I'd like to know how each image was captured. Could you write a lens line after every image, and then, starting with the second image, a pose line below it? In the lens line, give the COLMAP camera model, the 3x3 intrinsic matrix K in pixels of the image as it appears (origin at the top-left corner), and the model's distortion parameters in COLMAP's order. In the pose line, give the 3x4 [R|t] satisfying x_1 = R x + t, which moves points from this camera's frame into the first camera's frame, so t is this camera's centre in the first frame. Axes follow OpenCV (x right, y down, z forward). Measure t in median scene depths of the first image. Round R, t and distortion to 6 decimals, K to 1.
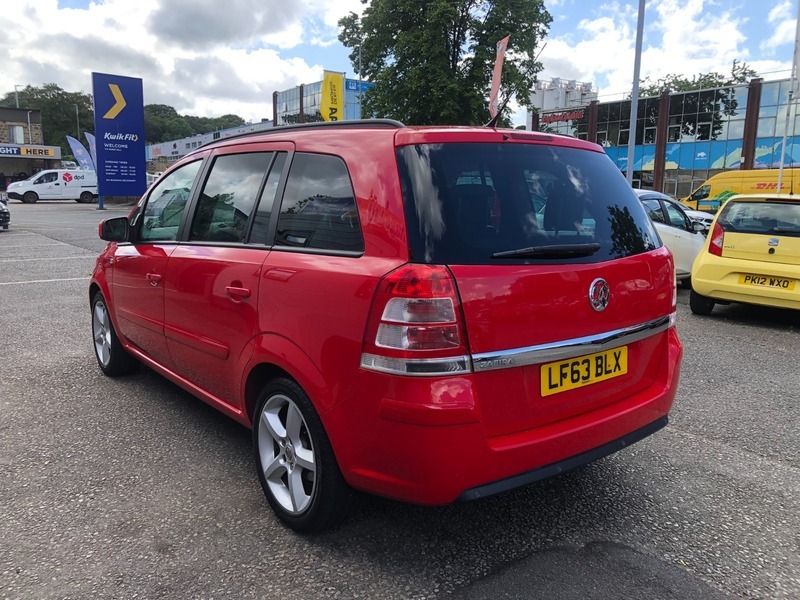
lens RADIAL K [[614.8, 0, 380.8], [0, 614.8, 286.2], [0, 0, 1]] dist [0.030318, -0.031545]
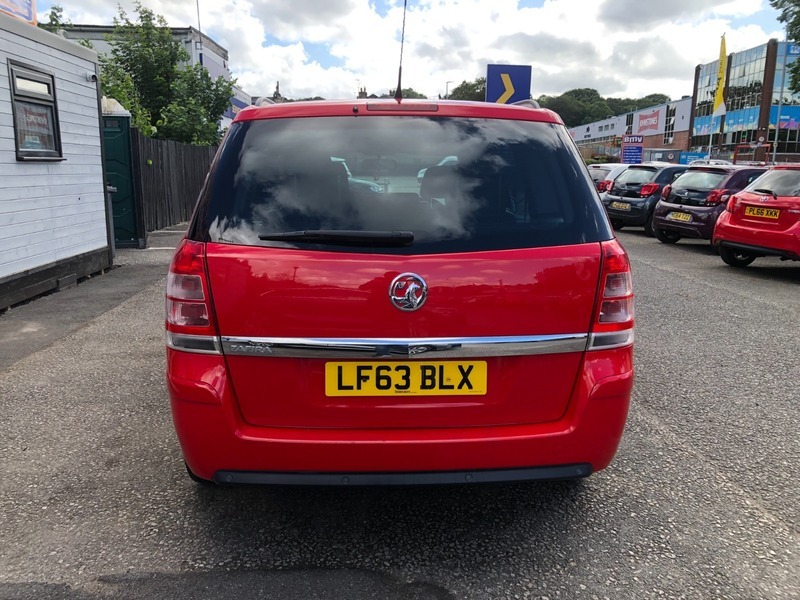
lens RADIAL K [[614.8, 0, 393.3], [0, 614.8, 286.1], [0, 0, 1]] dist [0.030318, -0.031545]
pose [[0.838403, 0.095921, -0.536544, 0.764955], [-0.081795, 0.995387, 0.050138, -0.032710], [0.538878, 0.001851, 0.842382, 0.273960]]
